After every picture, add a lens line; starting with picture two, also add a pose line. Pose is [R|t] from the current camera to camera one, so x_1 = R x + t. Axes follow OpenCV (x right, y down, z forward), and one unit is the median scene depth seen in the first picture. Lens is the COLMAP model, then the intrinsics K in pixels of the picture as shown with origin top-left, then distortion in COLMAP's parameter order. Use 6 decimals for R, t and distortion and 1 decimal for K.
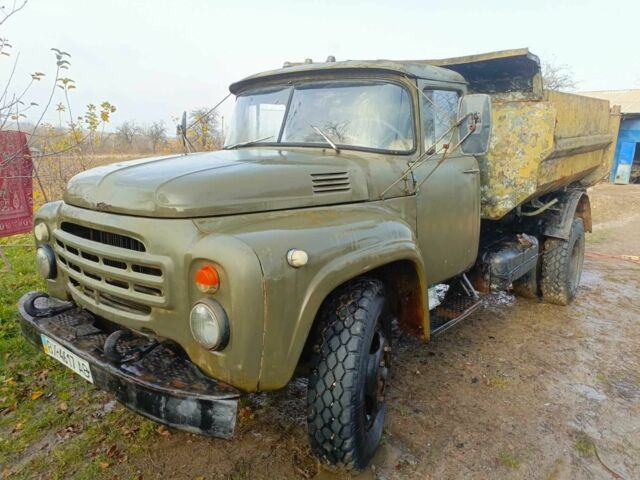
lens RADIAL K [[469.4, 0, 320.0], [0, 469.4, 240.0], [0, 0, 1]] dist [0.080935, -0.115657]
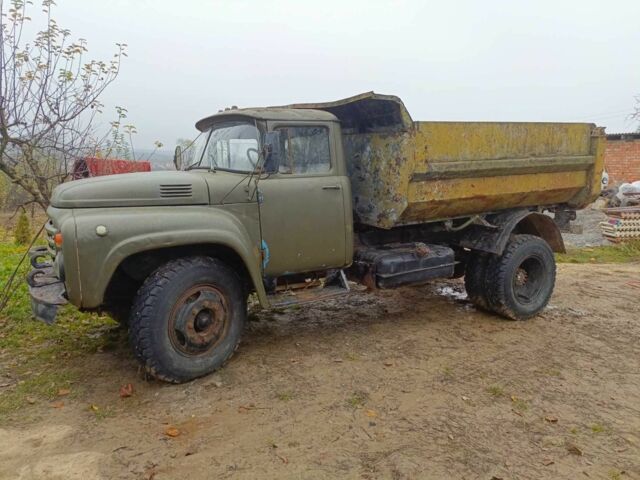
lens RADIAL K [[469.4, 0, 320.0], [0, 469.4, 240.0], [0, 0, 1]] dist [0.080935, -0.115657]
pose [[0.939119, 0.040819, -0.341160, 0.724390], [-0.060753, 0.997001, -0.047948, 0.060012], [0.338180, 0.065755, 0.938782, -0.200983]]
